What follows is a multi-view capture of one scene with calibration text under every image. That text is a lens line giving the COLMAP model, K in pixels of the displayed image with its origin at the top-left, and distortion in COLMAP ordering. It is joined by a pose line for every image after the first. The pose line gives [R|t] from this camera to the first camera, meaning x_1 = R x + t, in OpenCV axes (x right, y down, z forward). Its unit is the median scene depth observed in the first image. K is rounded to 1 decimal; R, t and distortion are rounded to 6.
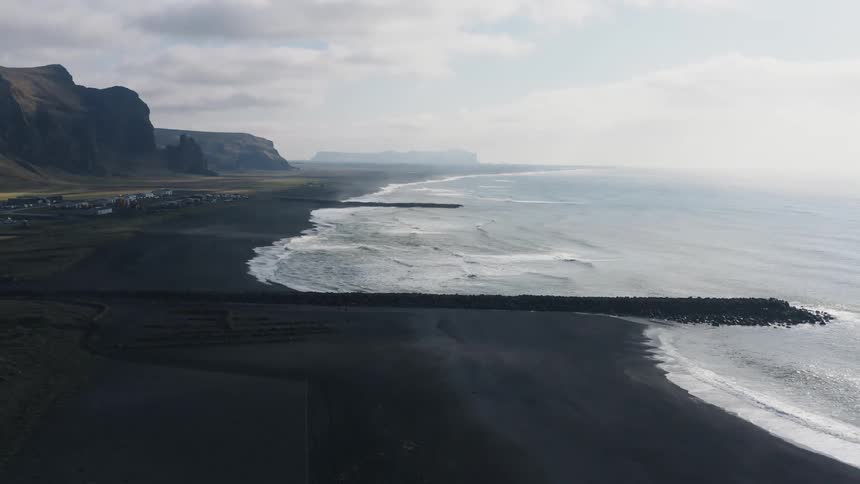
lens RADIAL K [[969.6, 0, 430.0], [0, 969.6, 242.0], [0, 0, 1]] dist [-0.183689, -0.004350]
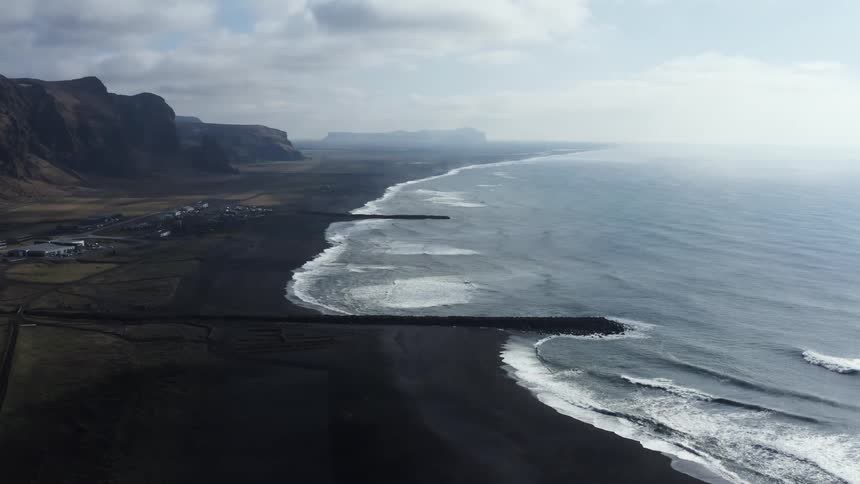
lens RADIAL K [[969.6, 0, 430.0], [0, 969.6, 242.0], [0, 0, 1]] dist [-0.183689, -0.004350]
pose [[0.999876, -0.009308, -0.012676, 0.015094], [0.009635, 0.999616, 0.025986, -0.022087], [0.012429, -0.026105, 0.999582, -0.129517]]
